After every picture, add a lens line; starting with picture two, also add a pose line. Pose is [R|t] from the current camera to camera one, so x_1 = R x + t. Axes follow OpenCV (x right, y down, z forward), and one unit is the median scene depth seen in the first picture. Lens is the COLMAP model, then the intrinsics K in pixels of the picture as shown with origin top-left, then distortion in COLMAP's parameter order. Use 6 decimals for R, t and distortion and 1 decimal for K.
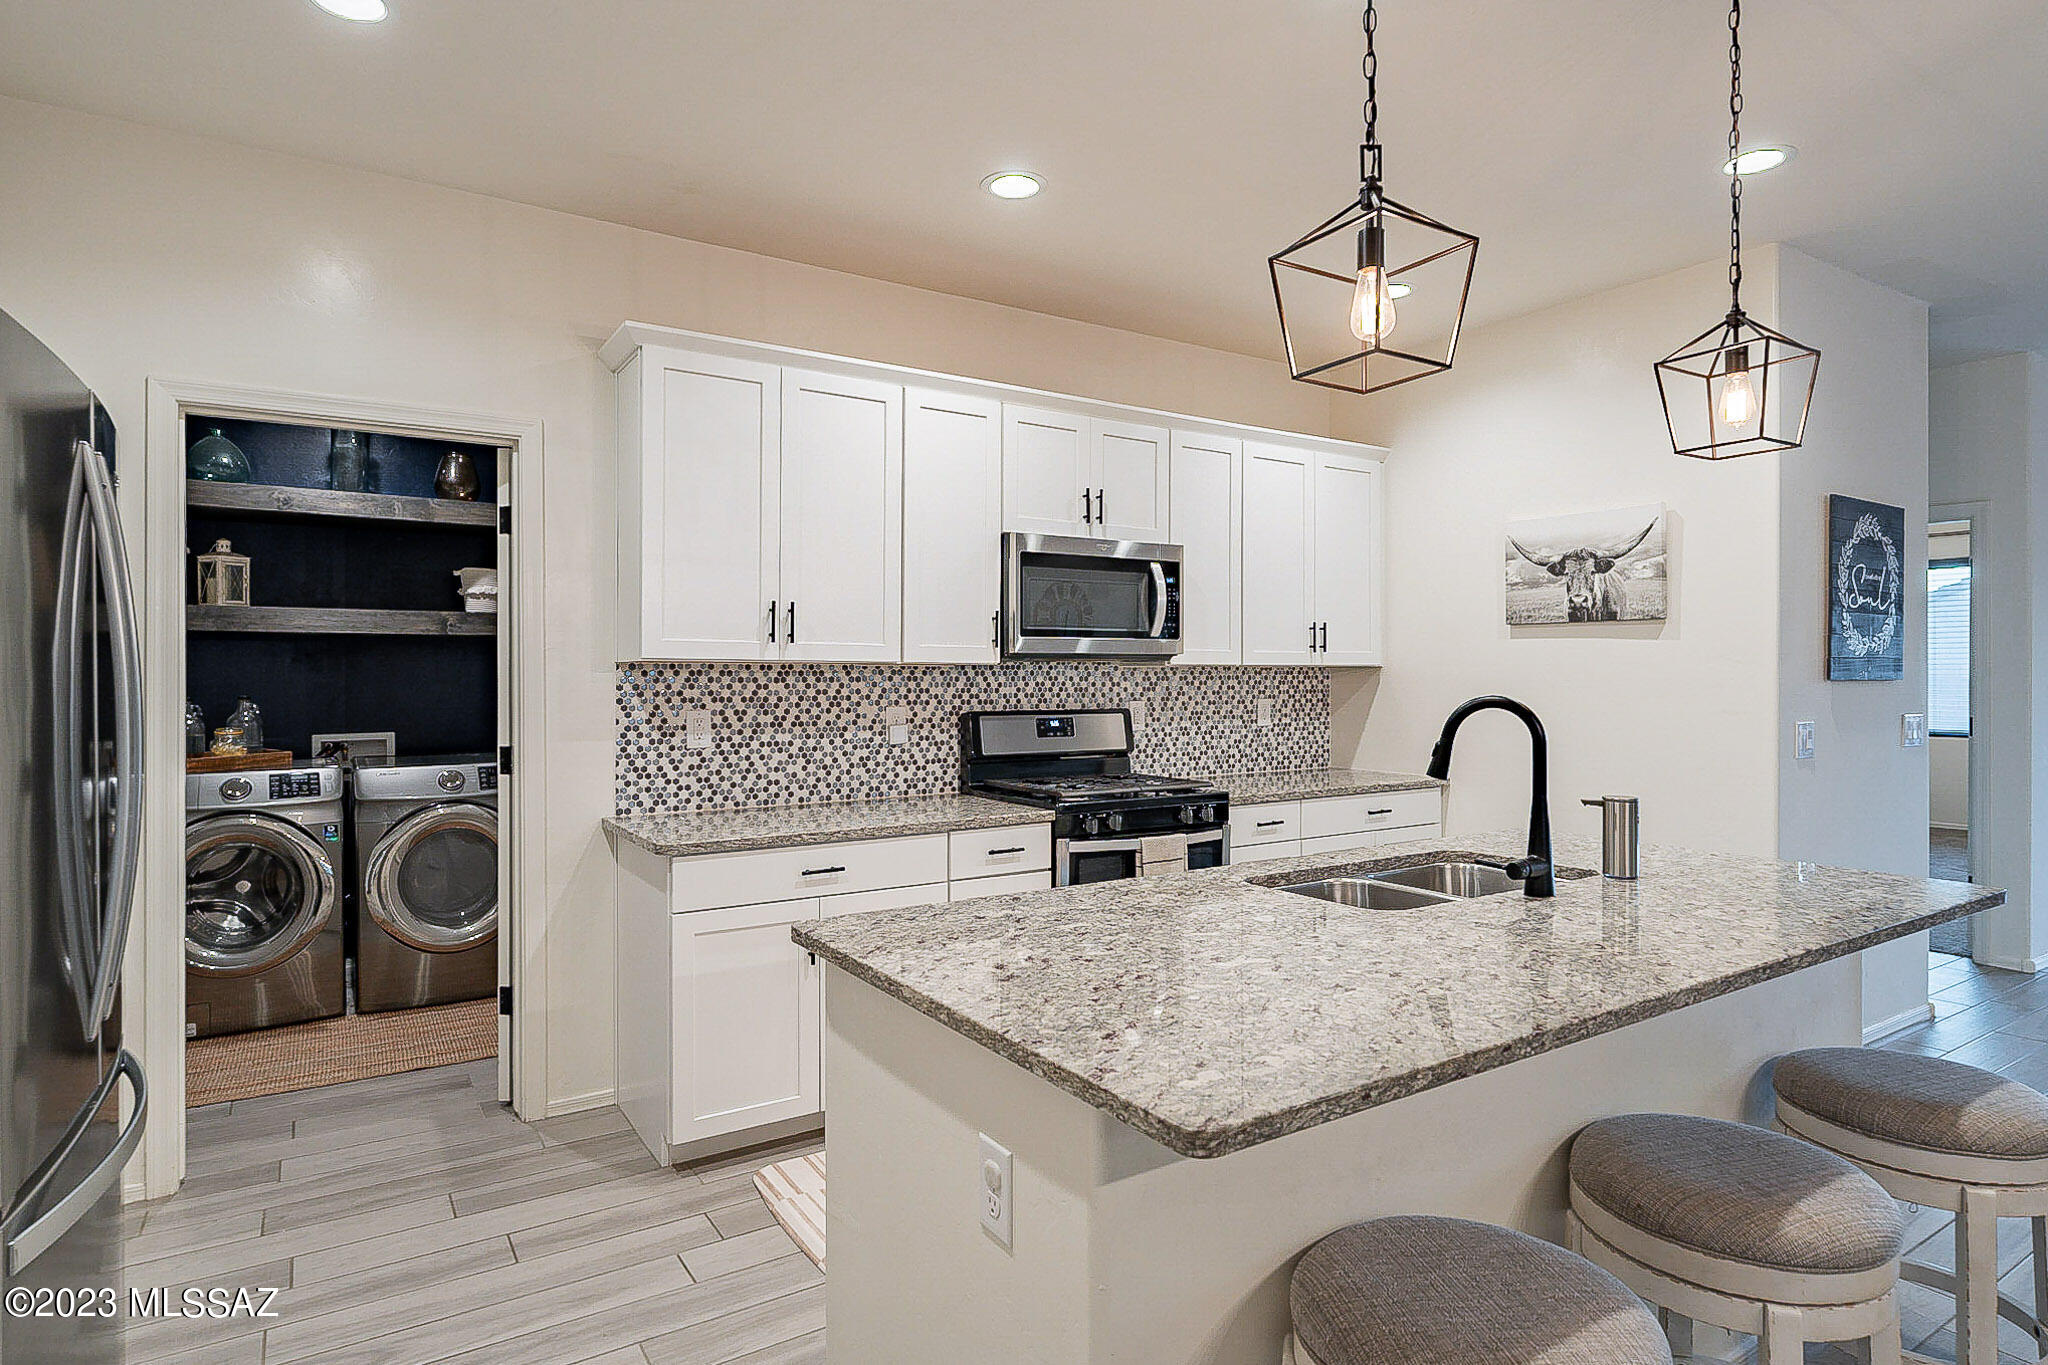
lens RADIAL K [[1091.6, 0, 983.7], [0, 1091.6, 672.8], [0, 0, 1]] dist [-0.008083, 0.002377]
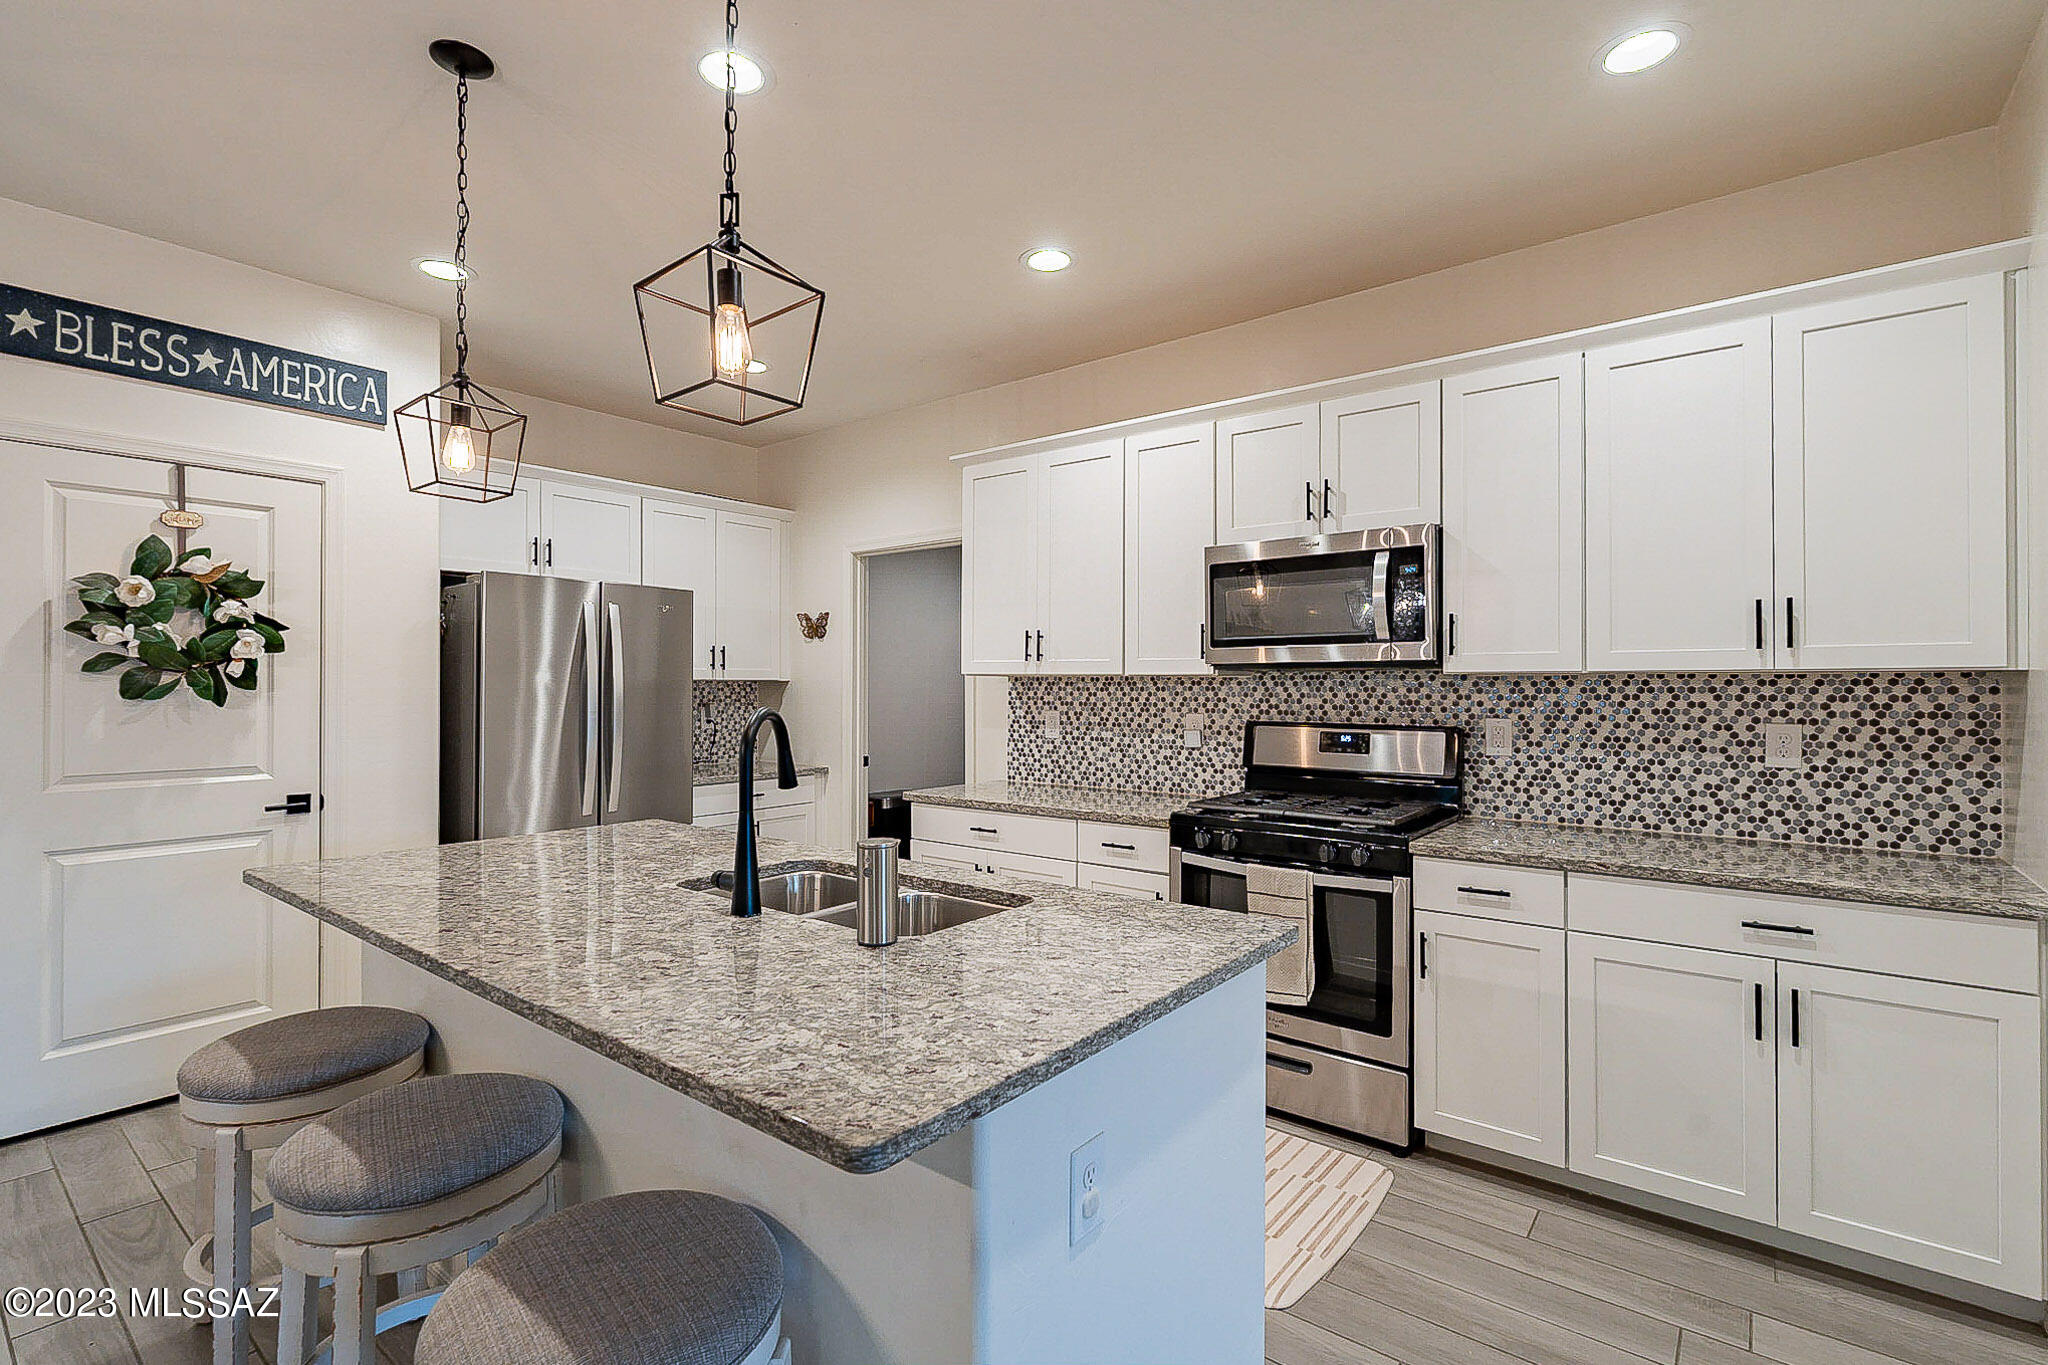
lens RADIAL K [[966.0, 0, 1013.8], [0, 966.0, 685.2], [0, 0, 1]] dist [0.003670, 0.000435]
pose [[0.320986, 0.001055, -0.947083, 0.783771], [0.001698, 0.999997, 0.001689, -0.000175], [0.947082, -0.002151, 0.320983, 0.501727]]
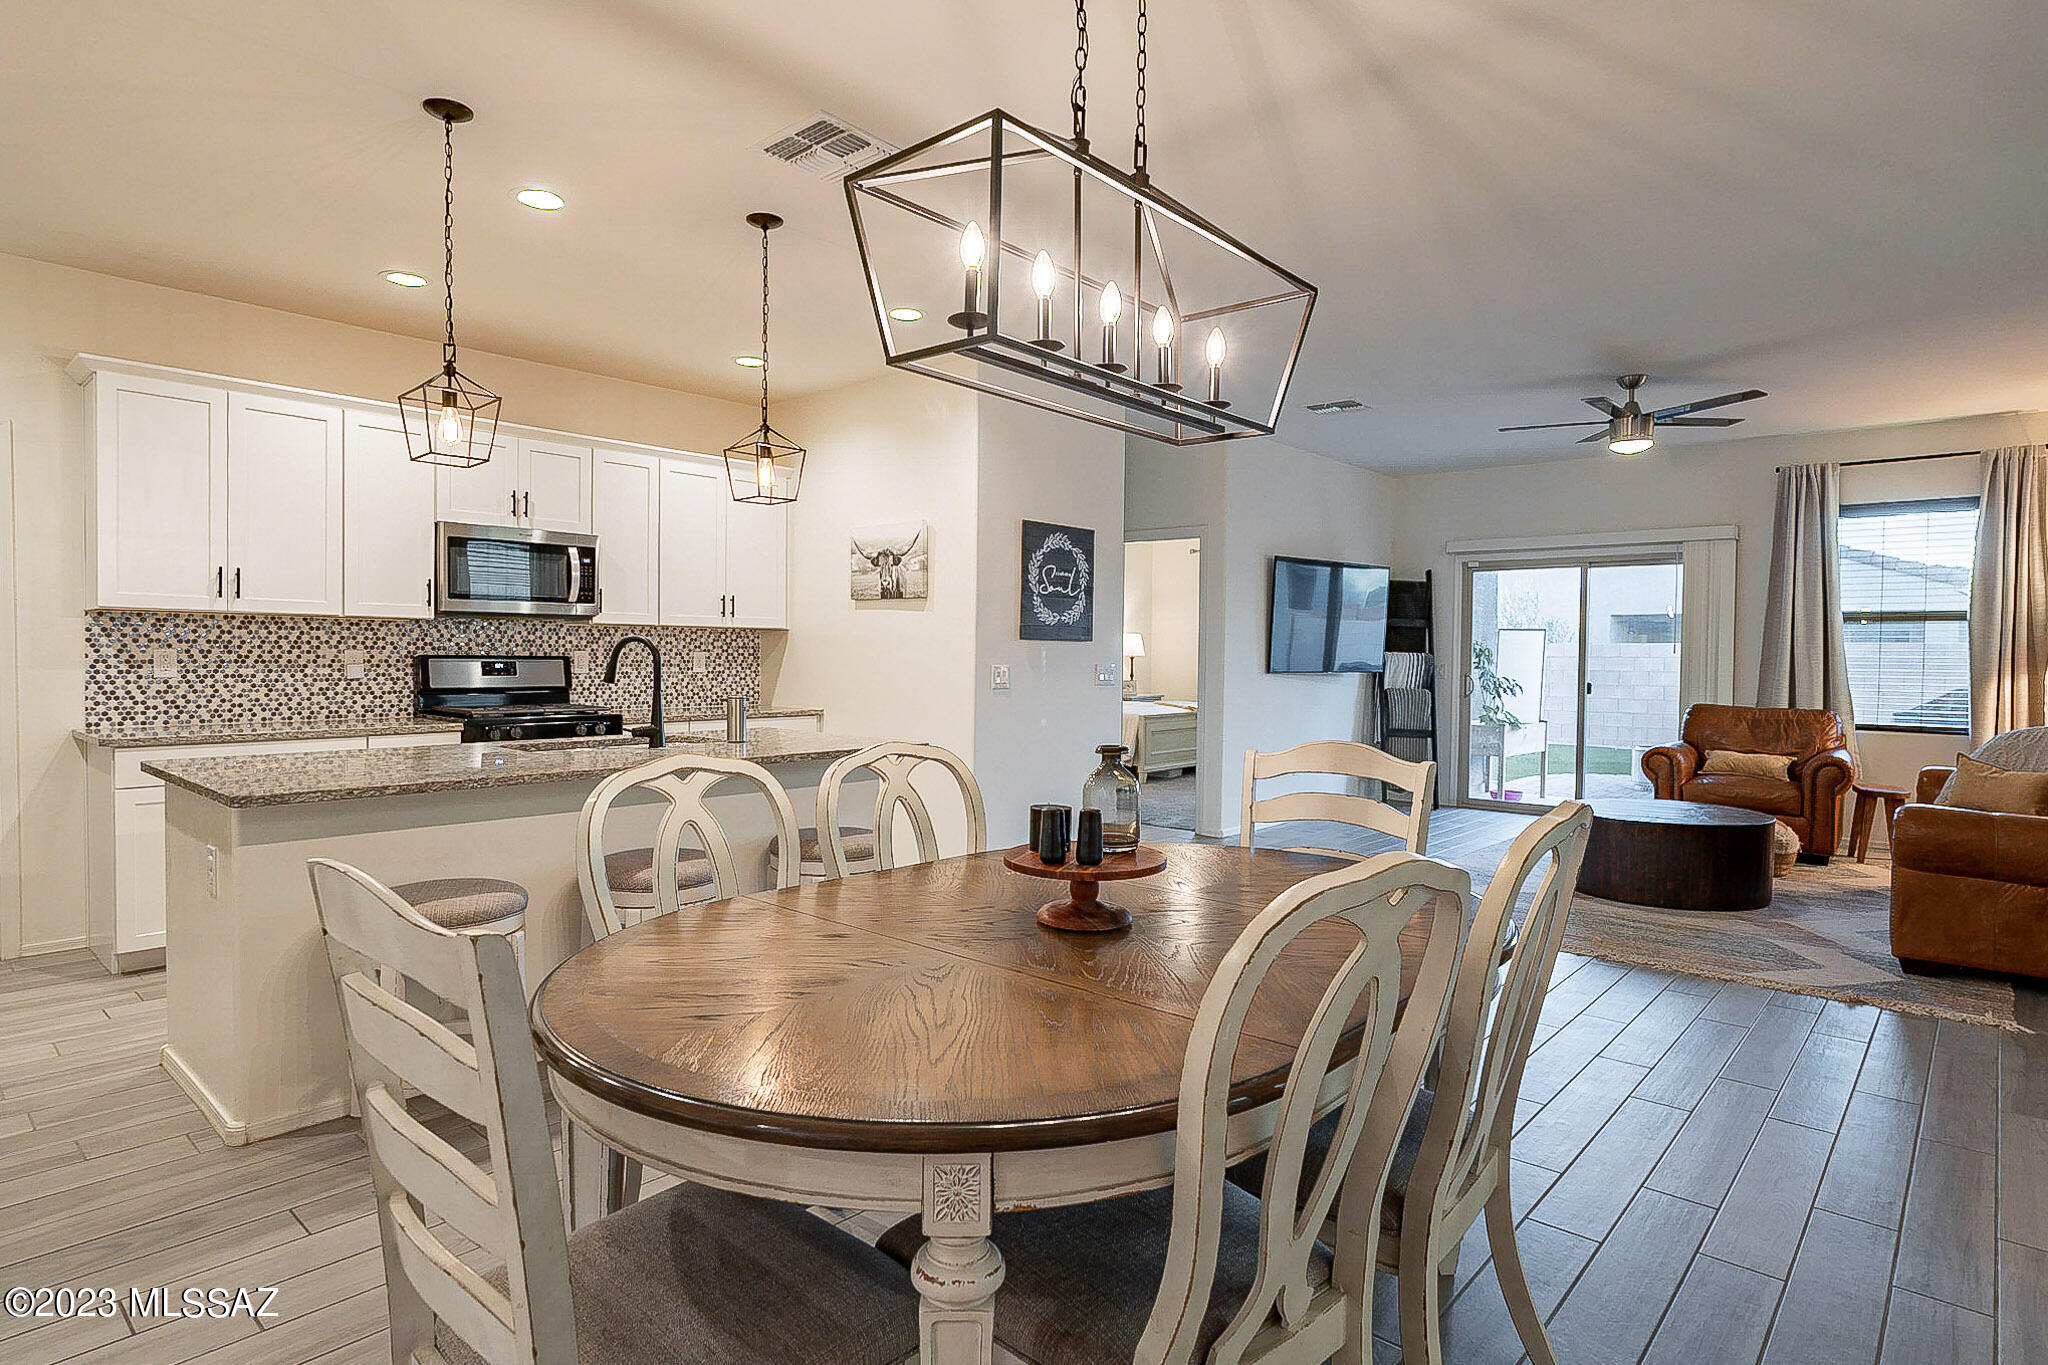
lens RADIAL K [[1091.6, 0, 1012.1], [0, 1091.6, 681.0], [0, 0, 1]] dist [-0.008083, 0.002377]
pose [[0.961933, 0.004403, 0.273251, 0.320037], [-0.012337, 0.999550, 0.027325, 0.022239], [-0.273007, -0.029656, 0.961555, -0.472127]]
